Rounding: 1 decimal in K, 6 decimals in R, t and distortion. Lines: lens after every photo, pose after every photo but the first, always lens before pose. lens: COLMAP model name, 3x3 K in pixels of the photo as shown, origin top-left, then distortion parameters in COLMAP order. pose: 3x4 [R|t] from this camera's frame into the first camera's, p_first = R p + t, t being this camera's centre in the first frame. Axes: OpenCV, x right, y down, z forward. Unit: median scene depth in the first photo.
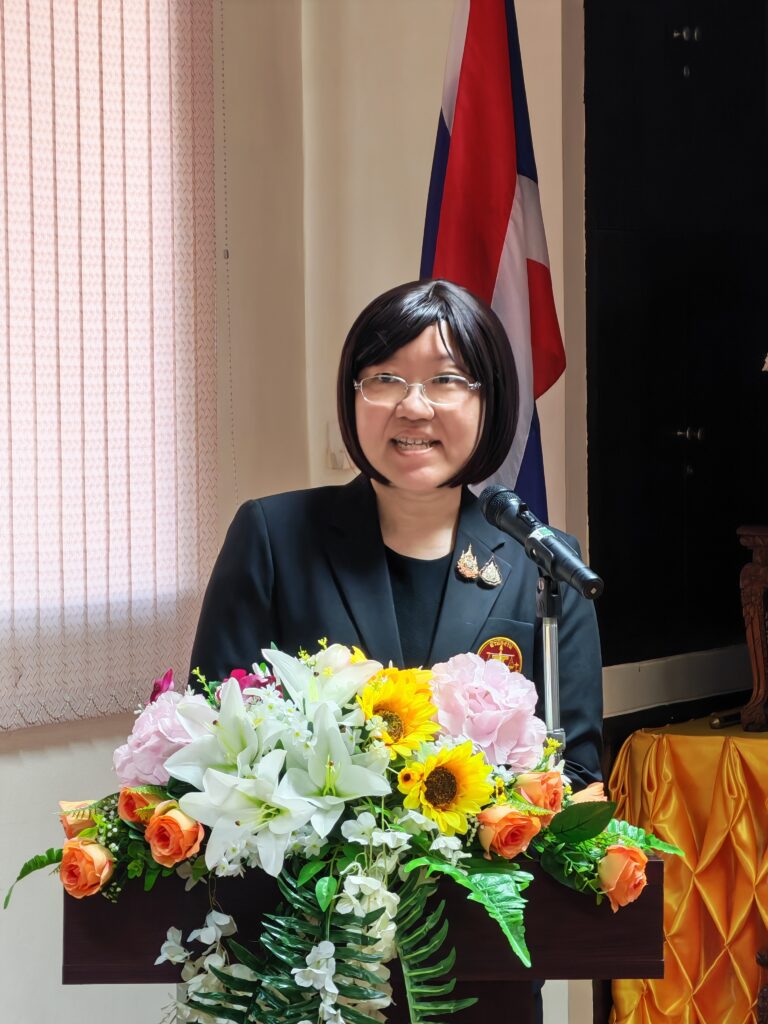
lens RADIAL K [[4053.6, 0, 384.1], [0, 4053.6, 511.7], [0, 0, 1]] dist [0.134330, 0.000000]
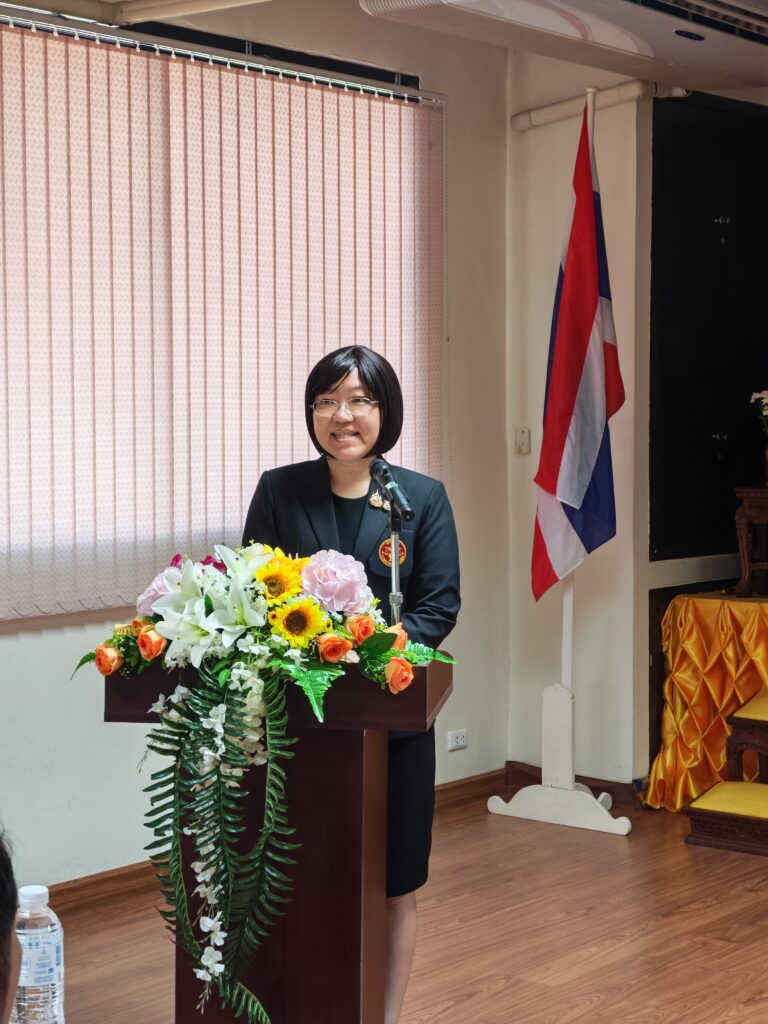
lens RADIAL K [[2026.4, 0, 383.9], [0, 2026.4, 512.9], [0, 0, 1]] dist [0.180857, 0.000000]
pose [[0.979001, 0.019303, -0.202937, 0.236416], [-0.015745, 0.999693, 0.019129, 0.000572], [0.203244, -0.015532, 0.979005, 0.113218]]
